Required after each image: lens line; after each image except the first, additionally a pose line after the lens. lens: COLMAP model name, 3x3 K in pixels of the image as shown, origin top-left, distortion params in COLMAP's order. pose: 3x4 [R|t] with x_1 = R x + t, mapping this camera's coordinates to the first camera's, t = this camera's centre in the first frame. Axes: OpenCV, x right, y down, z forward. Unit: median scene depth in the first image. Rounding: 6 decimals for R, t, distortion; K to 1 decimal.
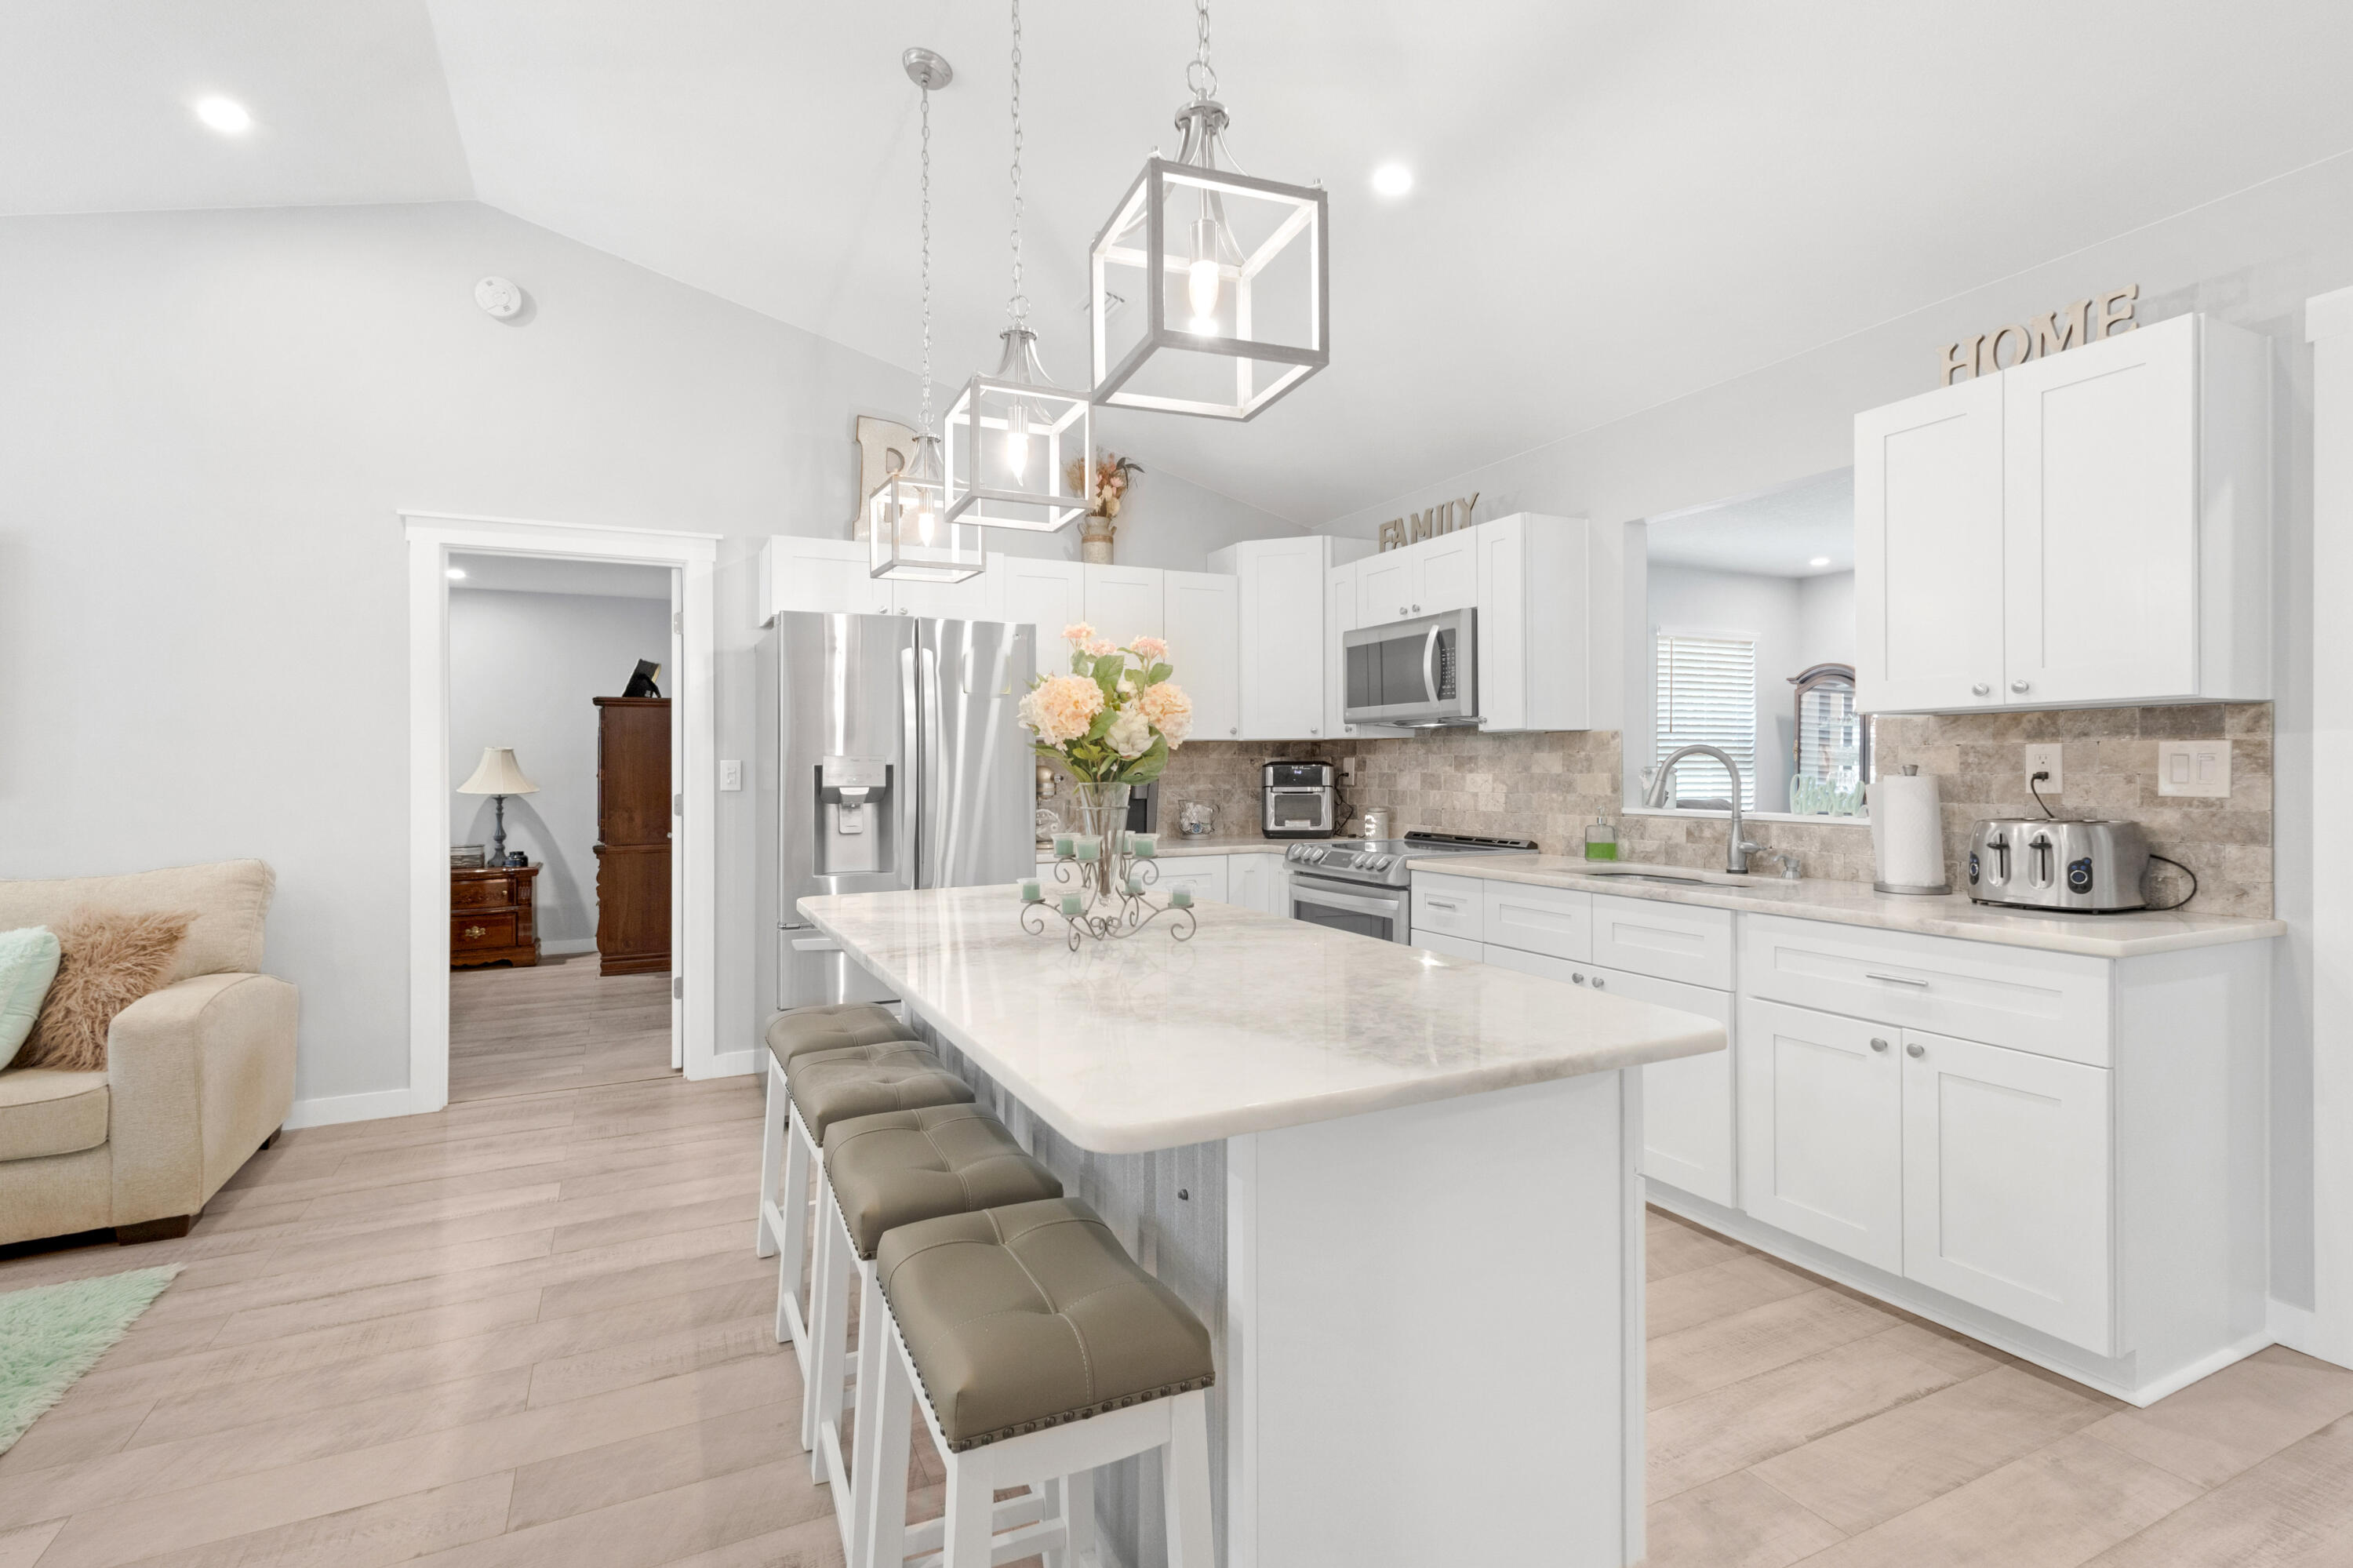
lens RADIAL K [[1121.7, 0, 1162.2], [0, 1121.7, 776.4], [0, 0, 1]] dist [0.003875, 0.000601]
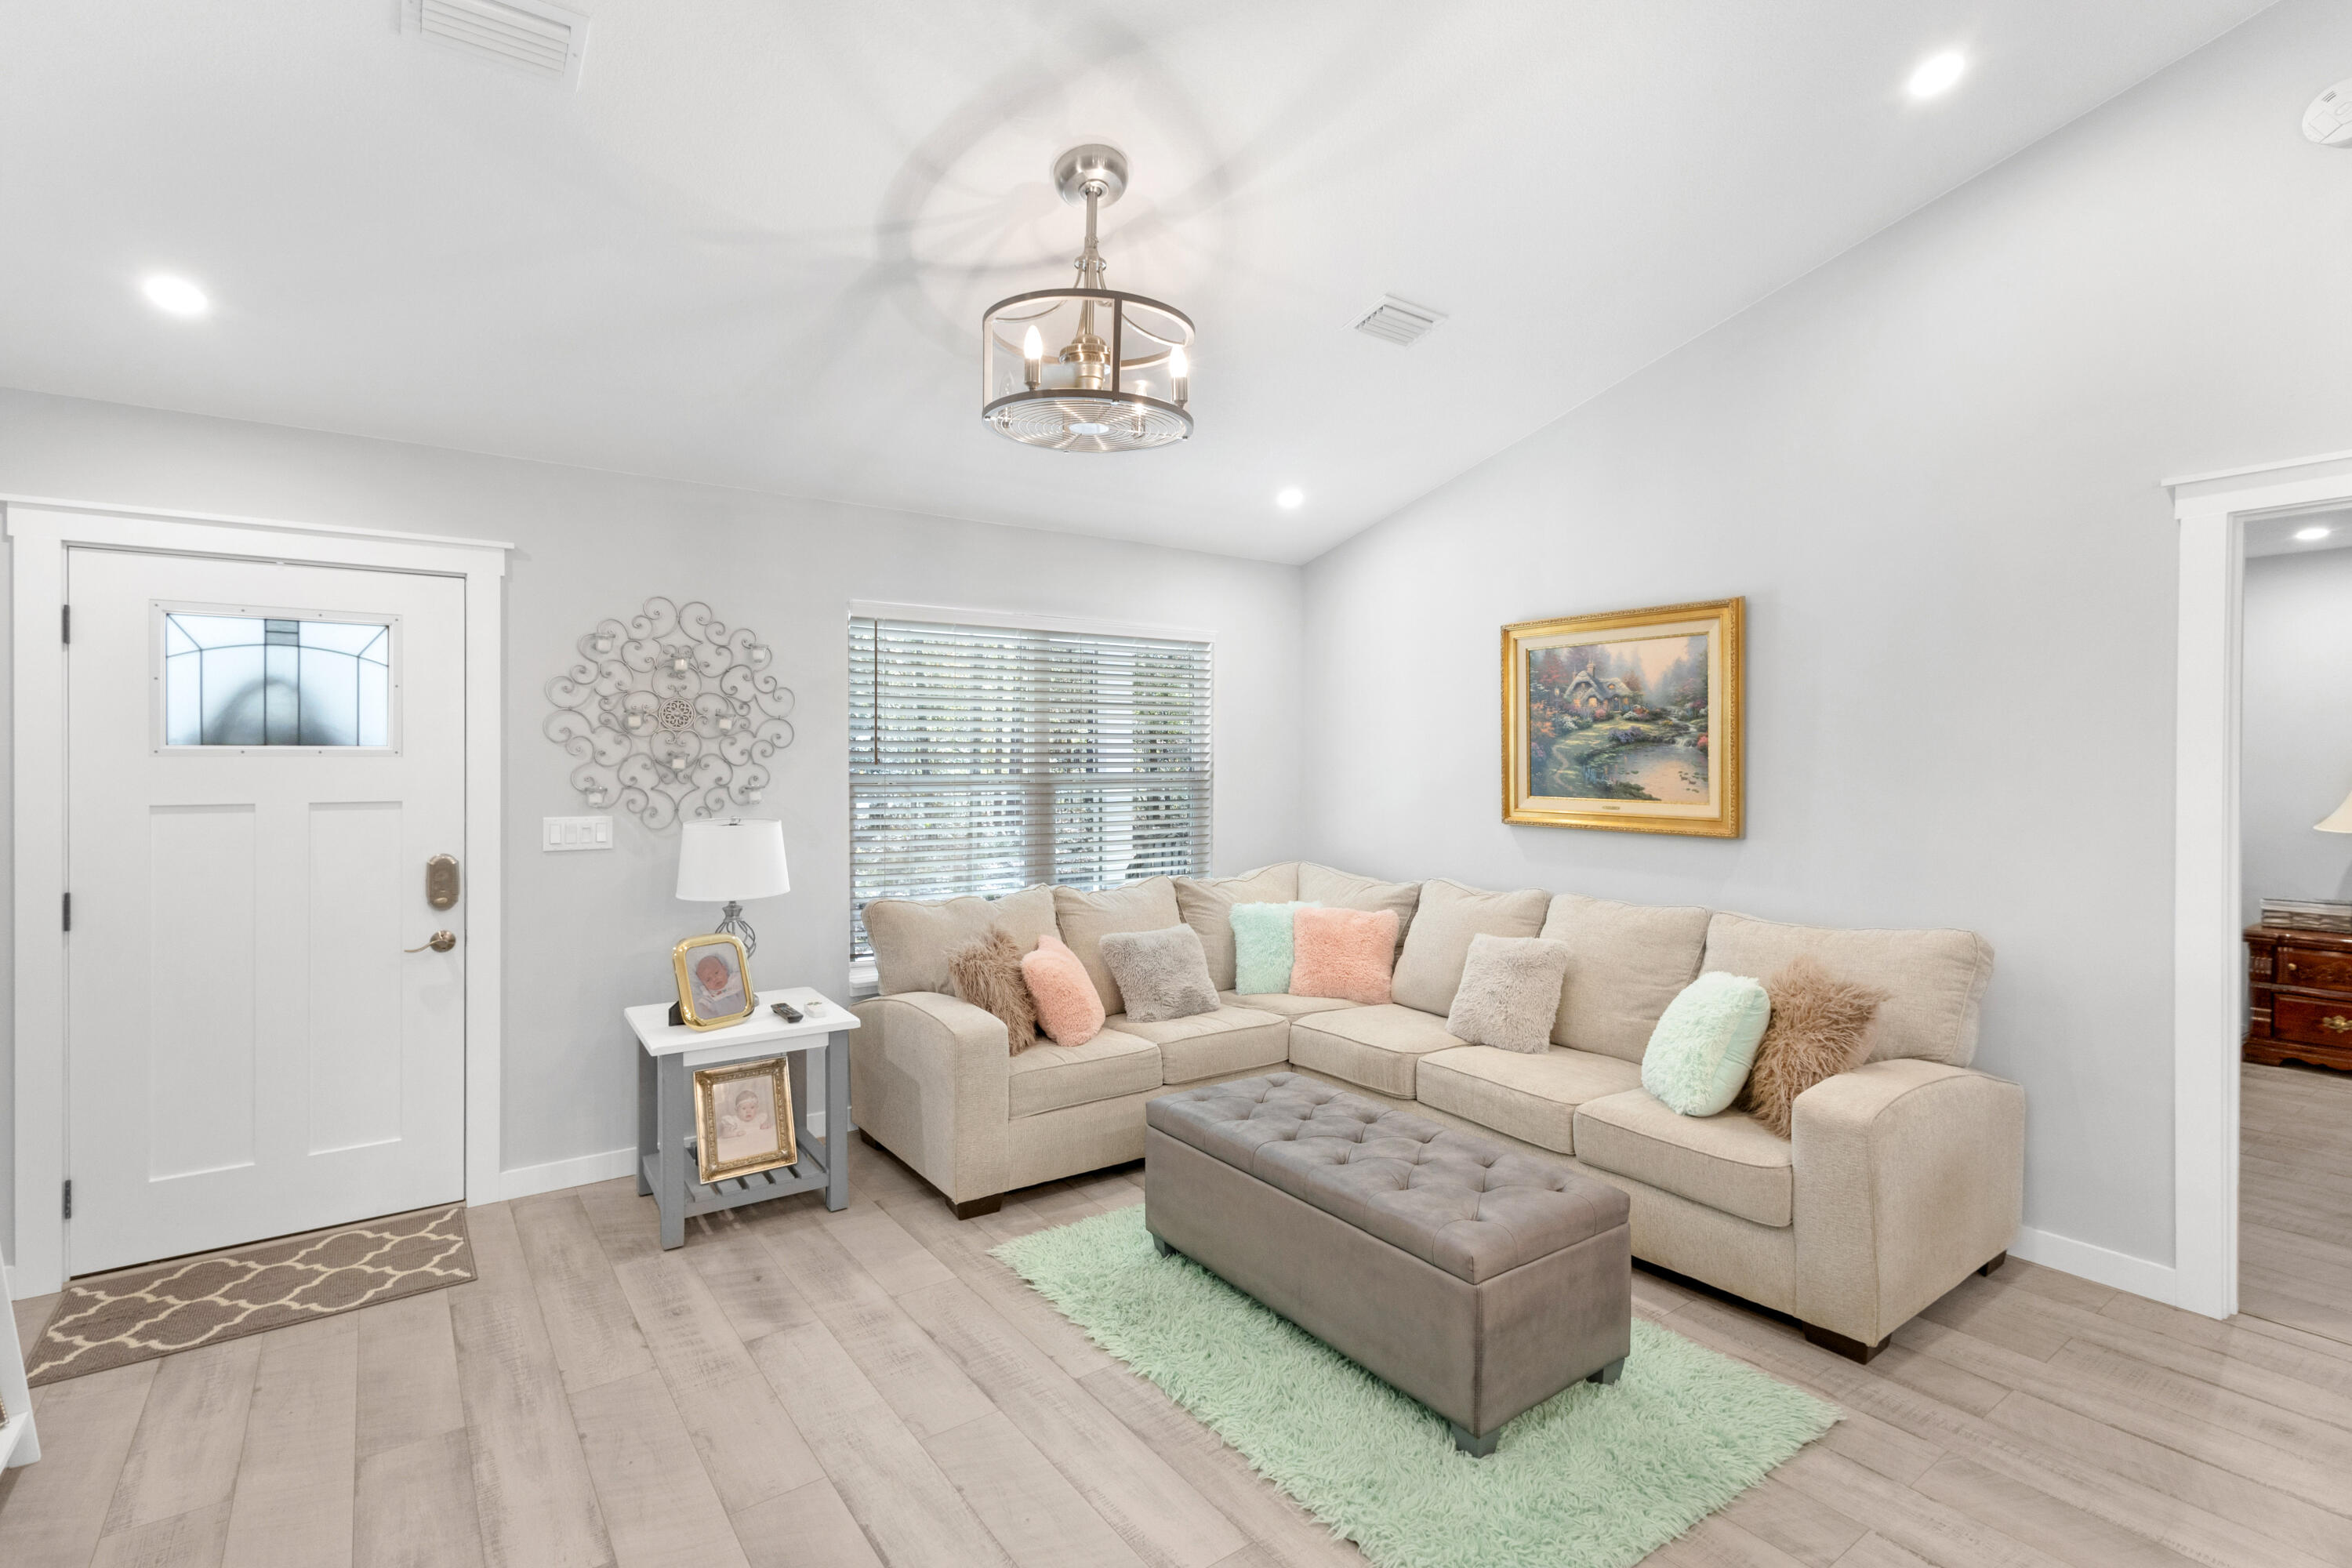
lens RADIAL K [[1102.1, 0, 1216.4], [0, 1102.1, 752.8], [0, 0, 1]] dist [0.044121, -0.018654]
pose [[0.211150, 0.002503, -0.977450, -0.109524], [-0.017430, 0.999847, -0.001205, -0.059114], [0.977298, 0.017292, 0.211161, 0.296478]]
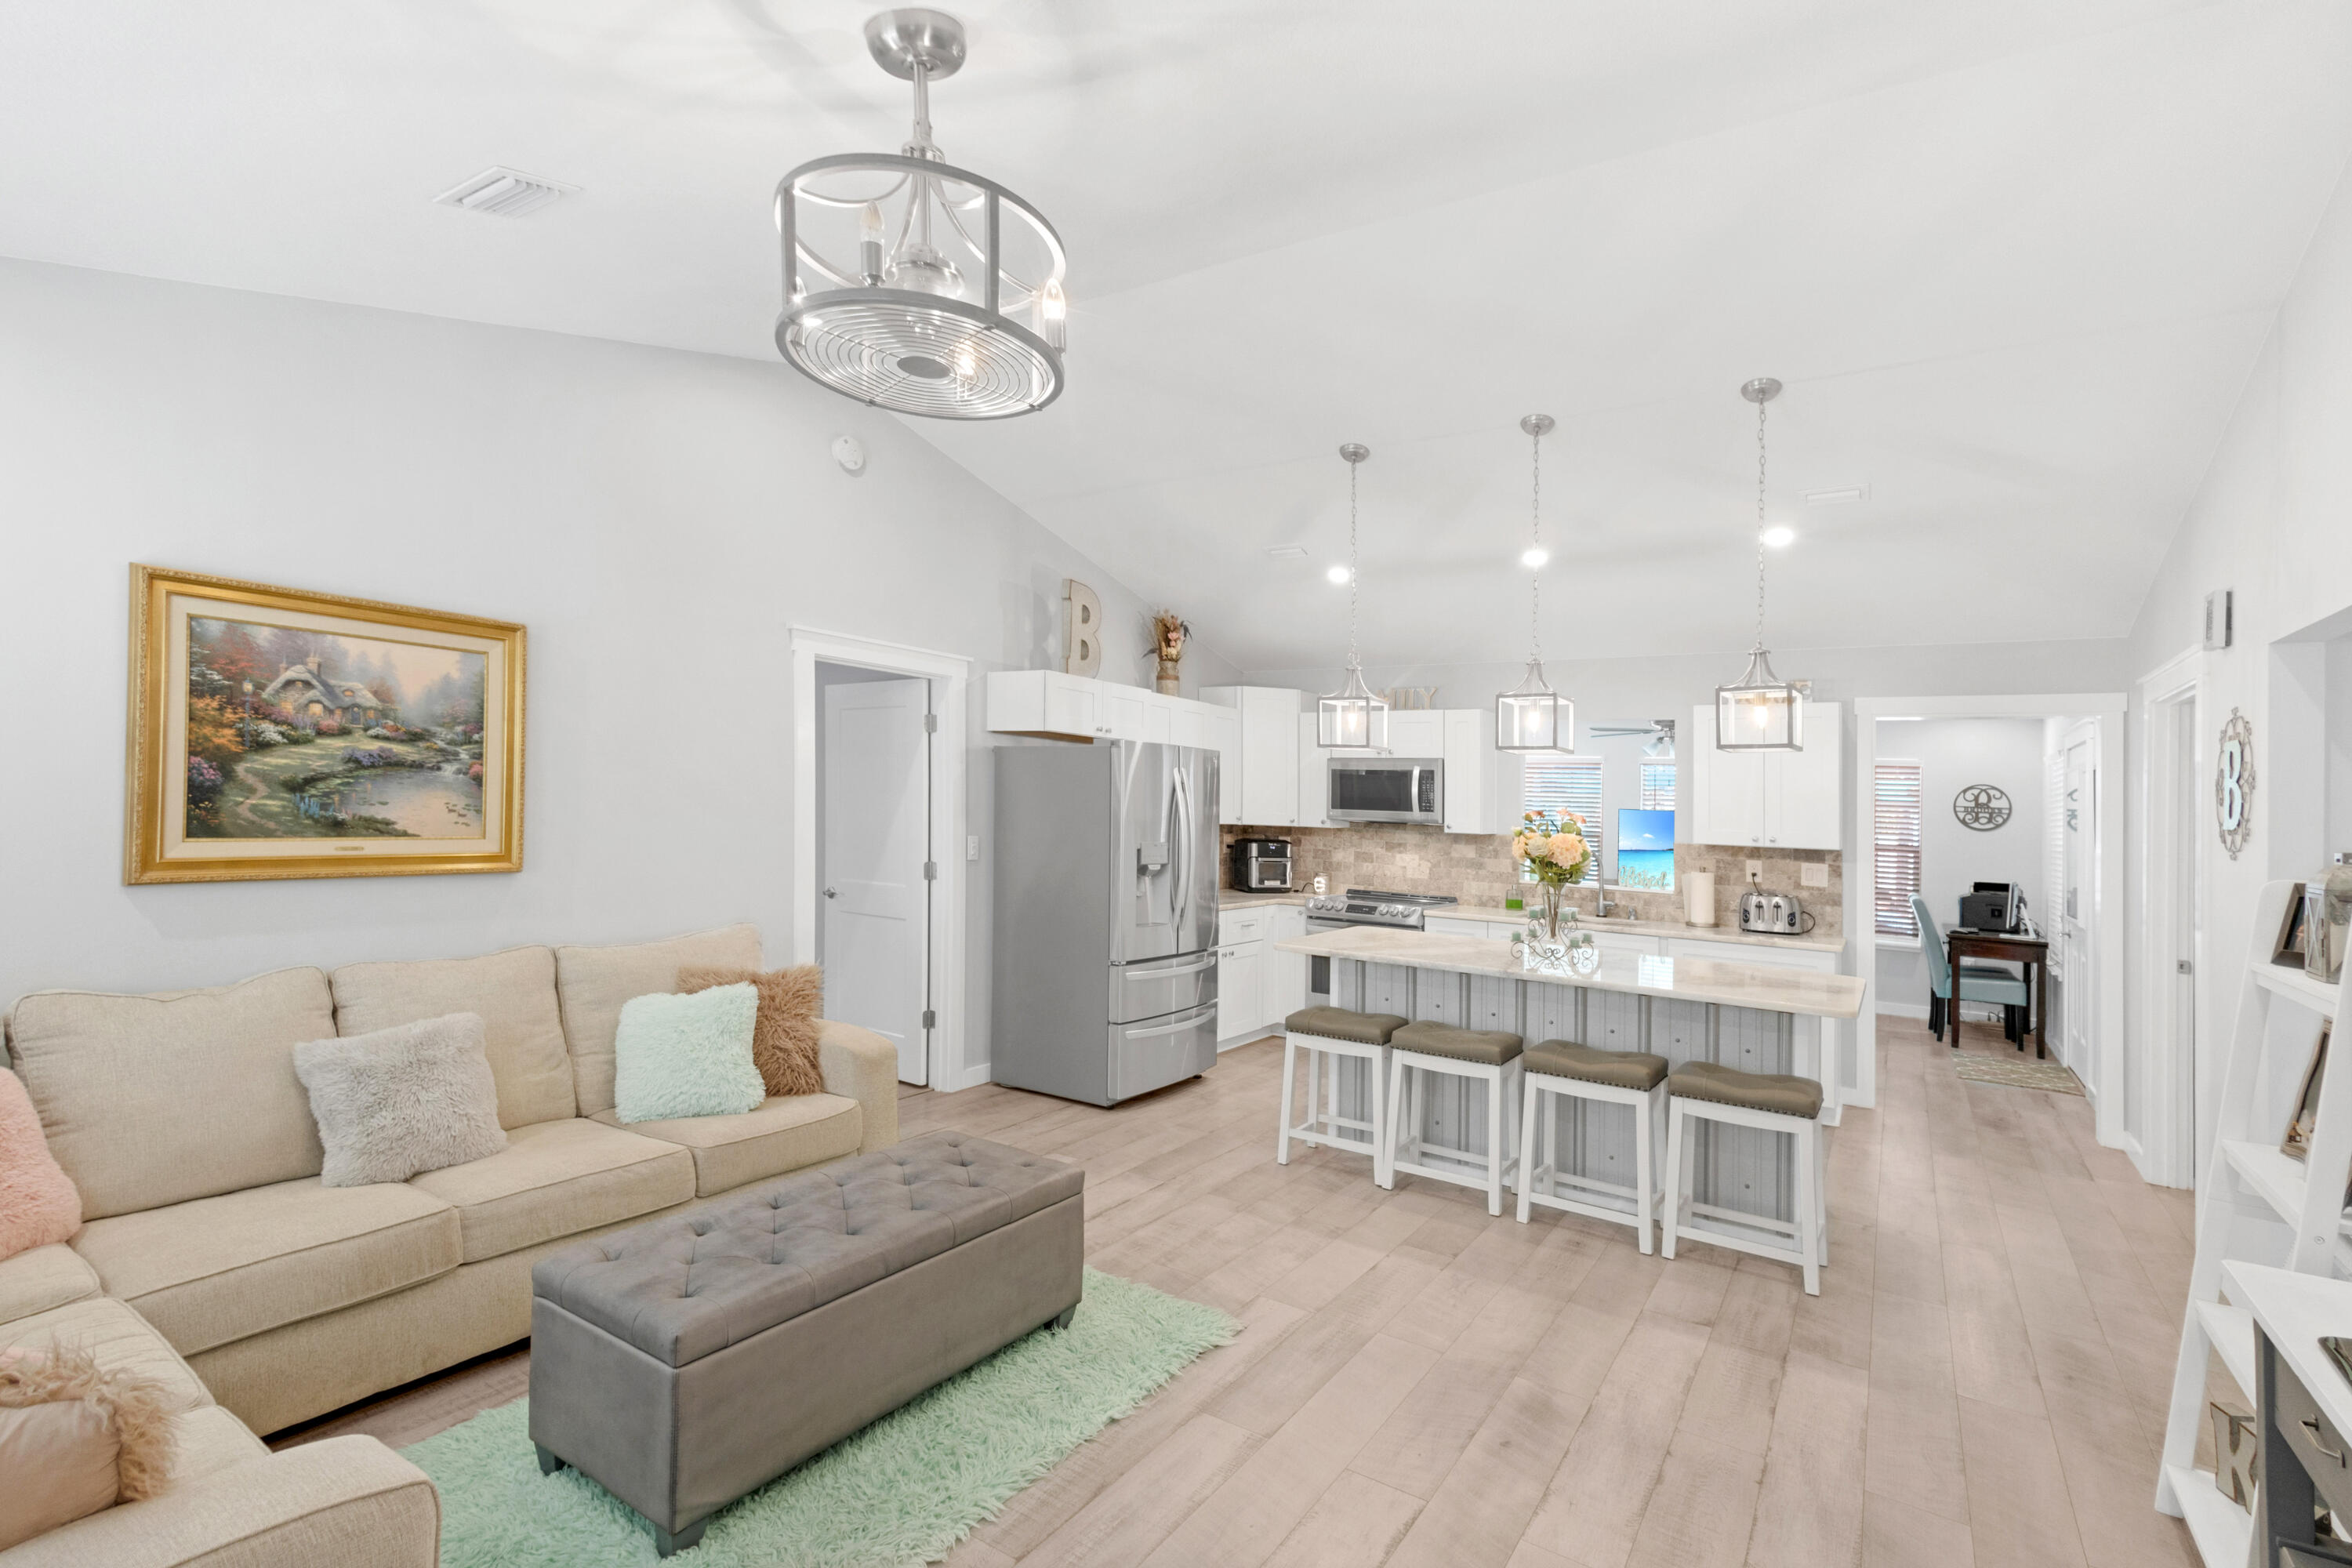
lens RADIAL K [[1103.0, 0, 1183.8], [0, 1103.0, 792.6], [0, 0, 1]] dist [0.017351, 0.000029]
pose [[0.848779, 0.044097, 0.526906, -1.182555], [-0.037337, 0.999027, -0.023463, -0.059989], [-0.527428, 0.000241, 0.849600, -0.254176]]
